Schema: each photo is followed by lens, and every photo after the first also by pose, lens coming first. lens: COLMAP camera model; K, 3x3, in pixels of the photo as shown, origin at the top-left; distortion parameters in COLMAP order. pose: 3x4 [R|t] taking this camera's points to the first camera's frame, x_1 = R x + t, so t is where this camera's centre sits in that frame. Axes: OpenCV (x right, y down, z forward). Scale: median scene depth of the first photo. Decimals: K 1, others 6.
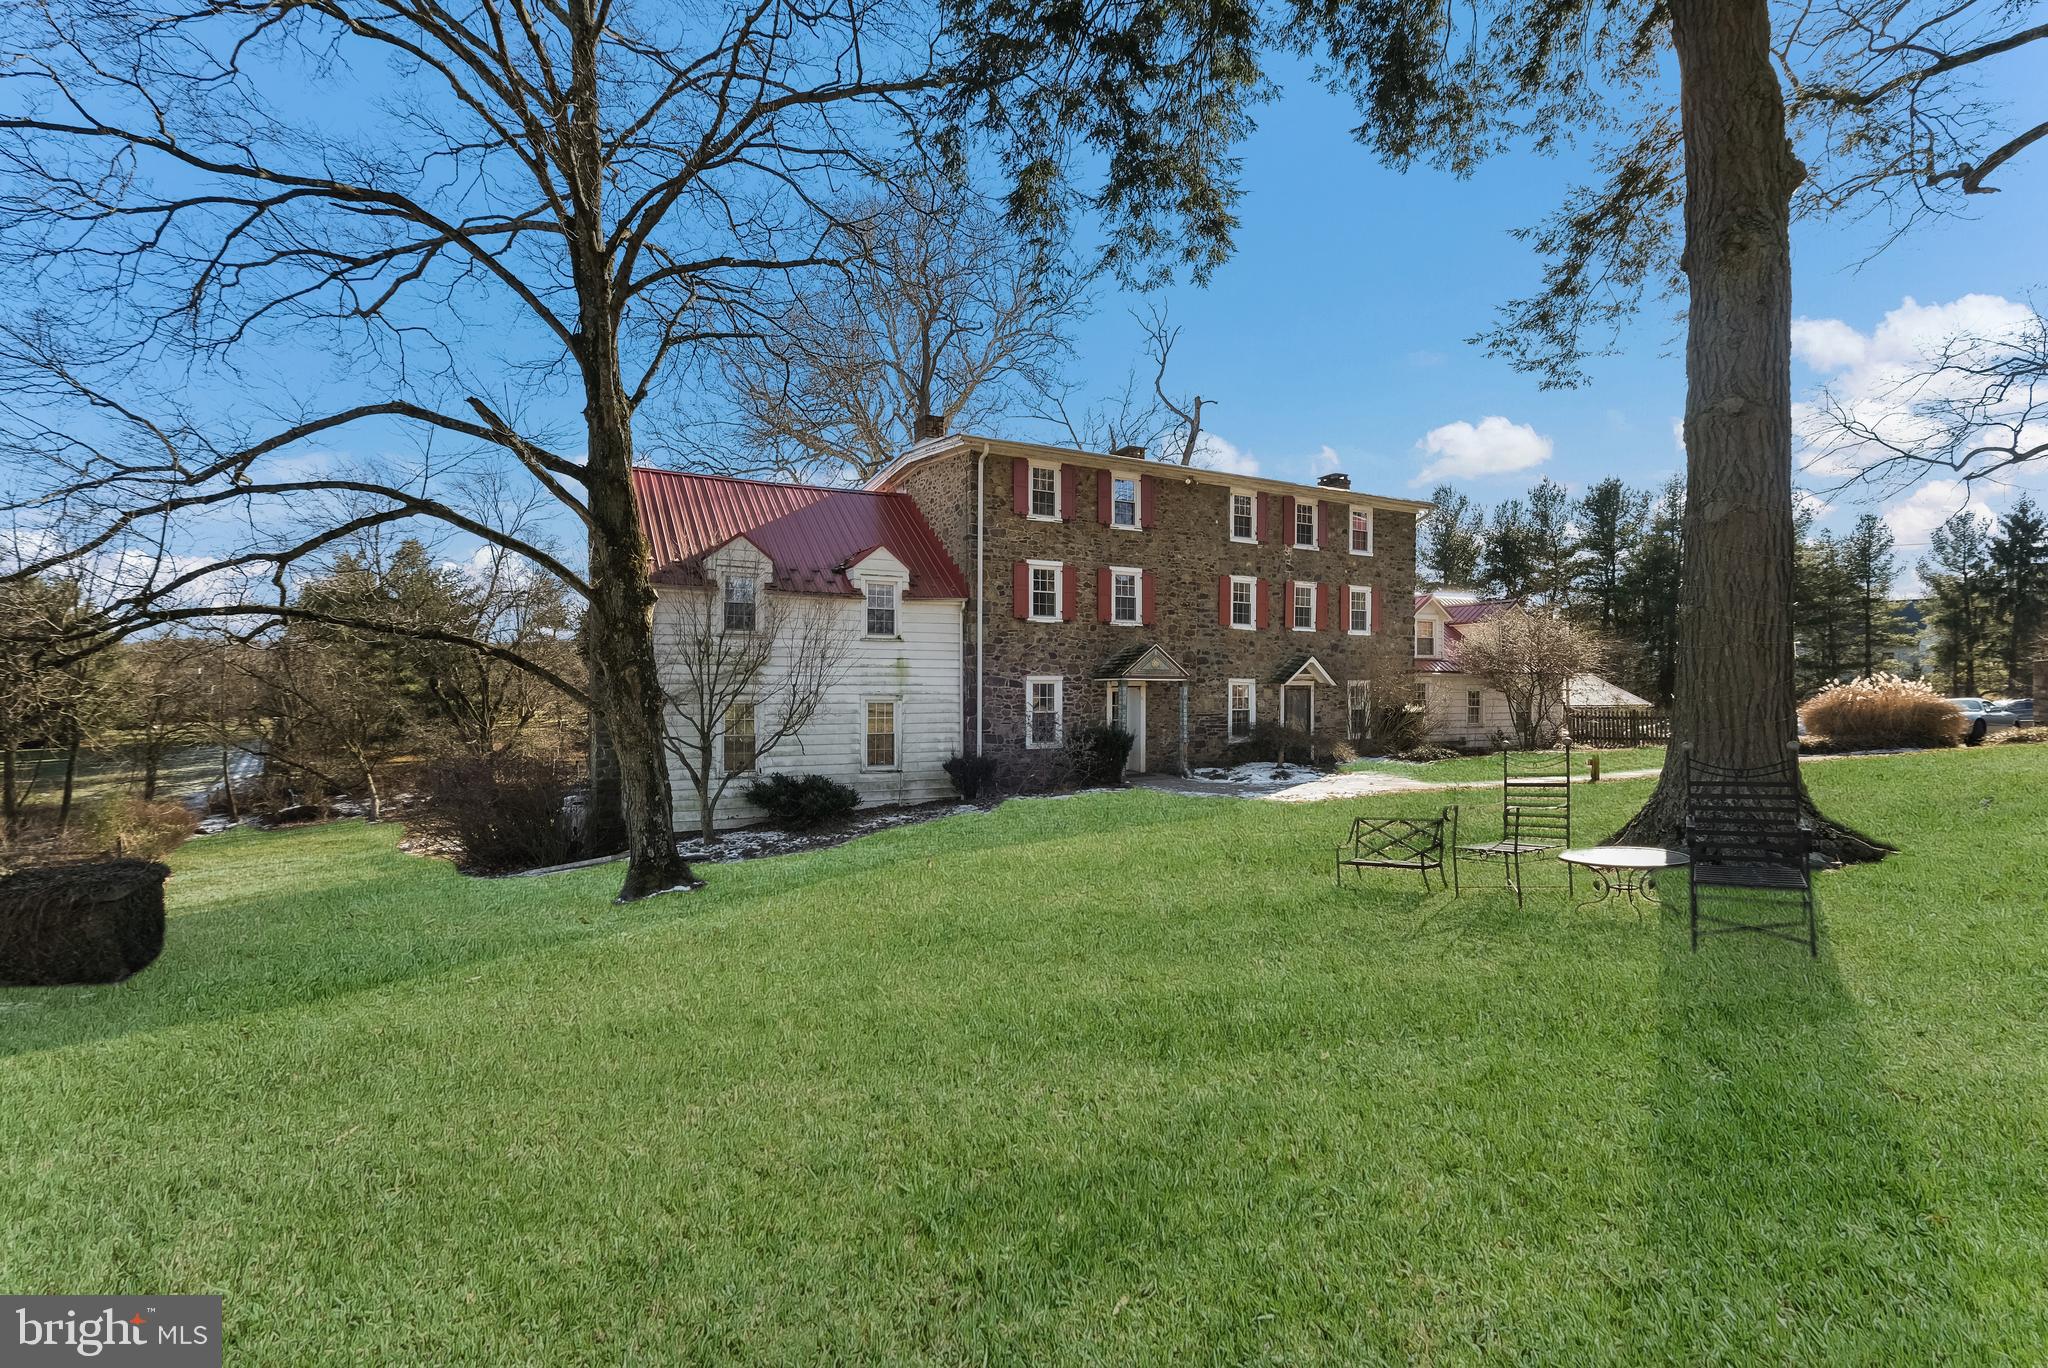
lens RADIAL K [[886.3, 0, 1018.1], [0, 886.3, 678.0], [0, 0, 1]] dist [0.000582, 0.000384]
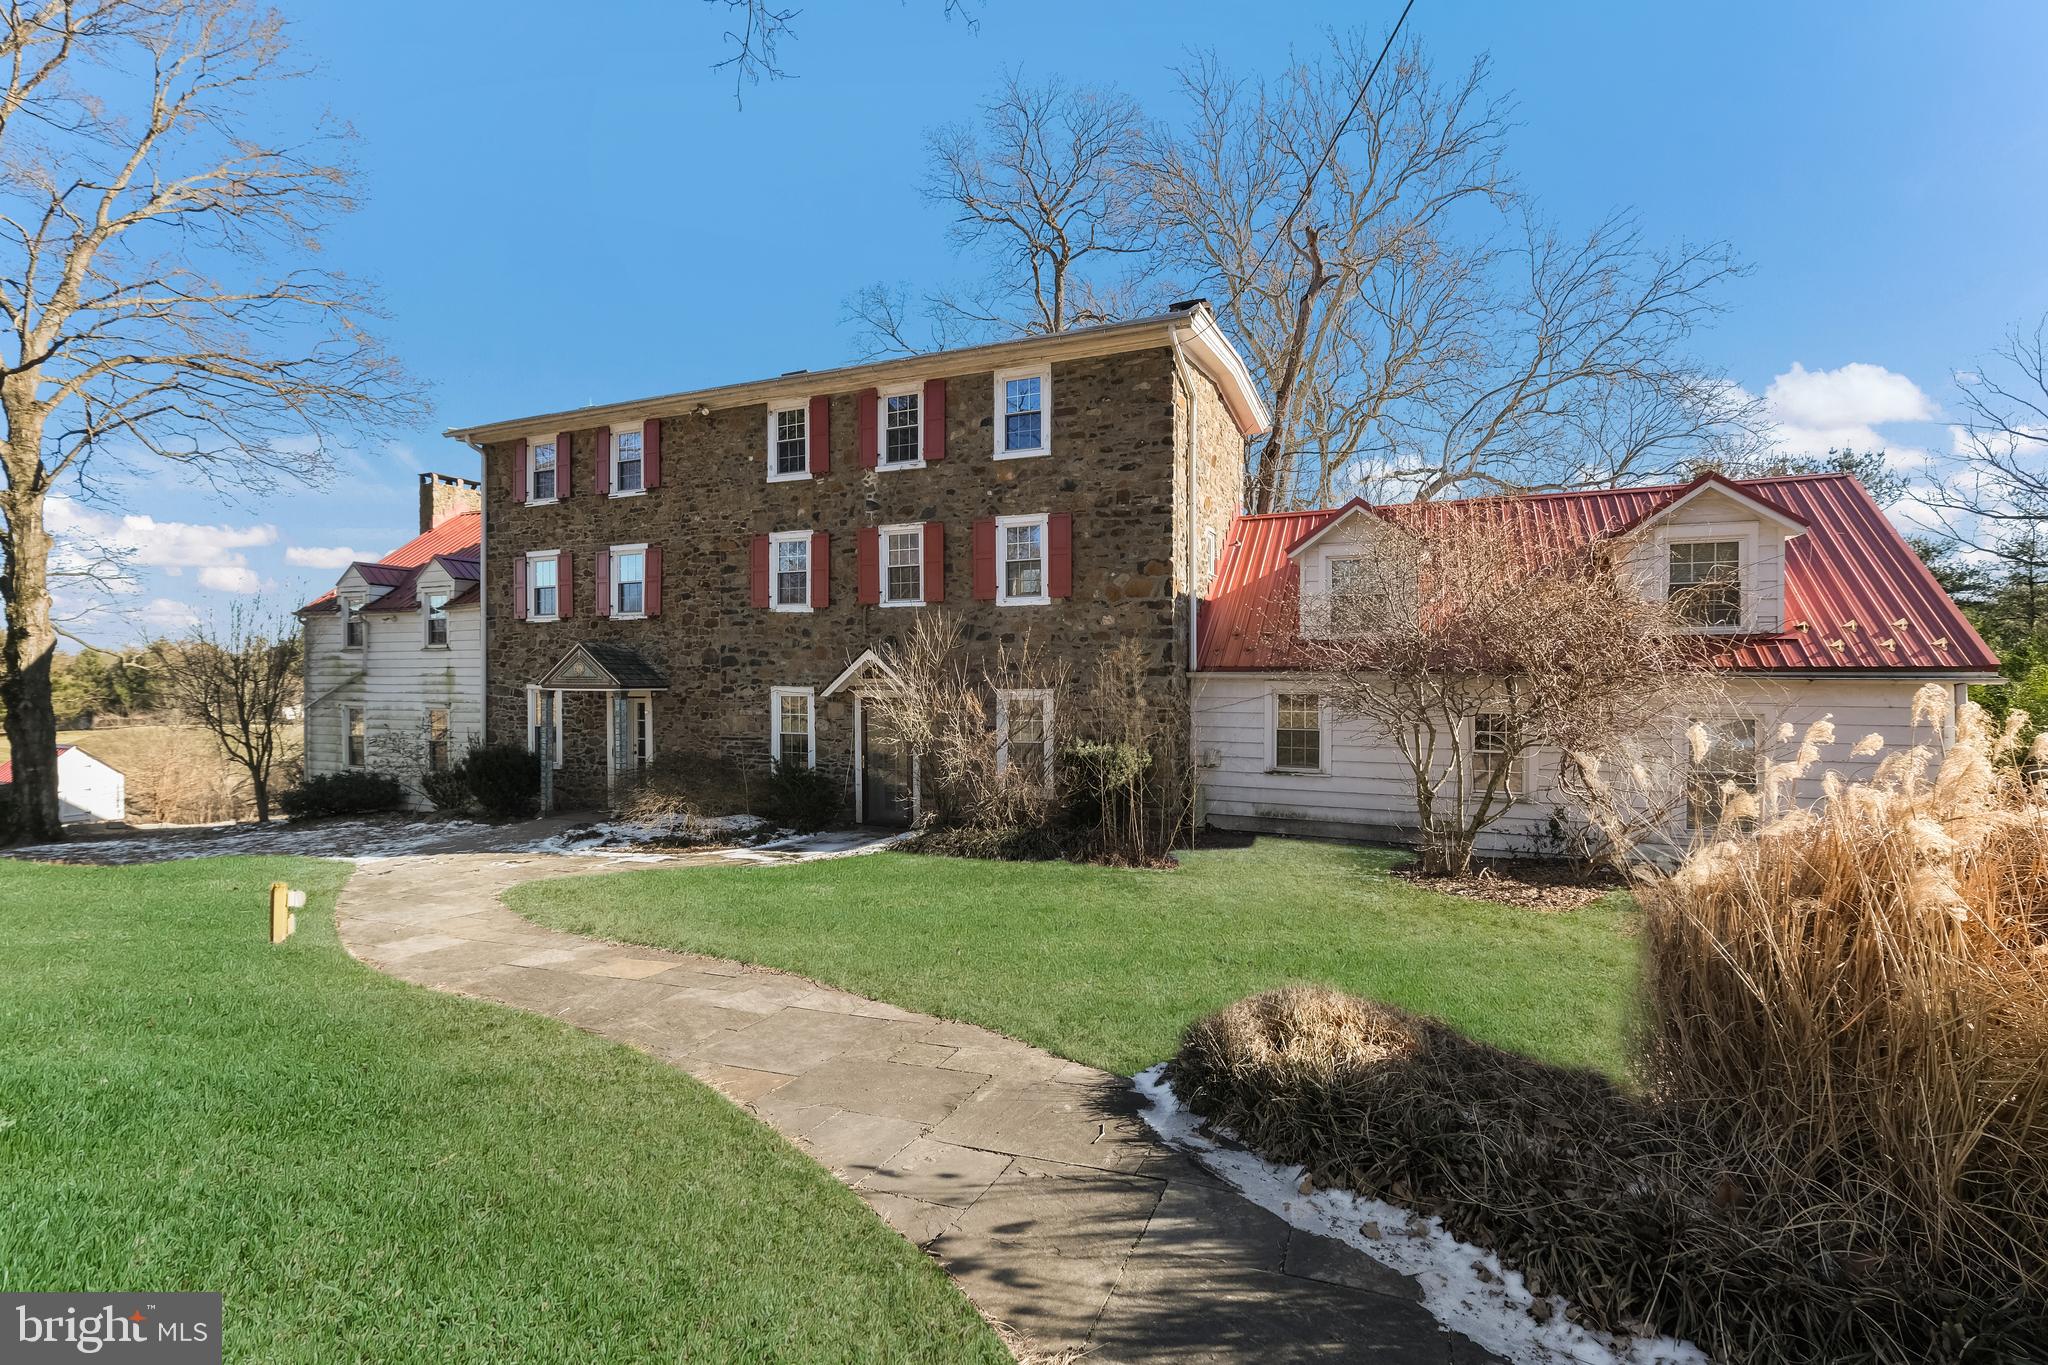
lens RADIAL K [[886.3, 0, 1018.1], [0, 886.3, 676.5], [0, 0, 1]] dist [0.000582, 0.000384]
pose [[0.639249, 0.002678, -0.768995, 0.954246], [0.015031, 0.999759, 0.015977, -0.016008], [0.768853, -0.021772, 0.639055, 0.771283]]
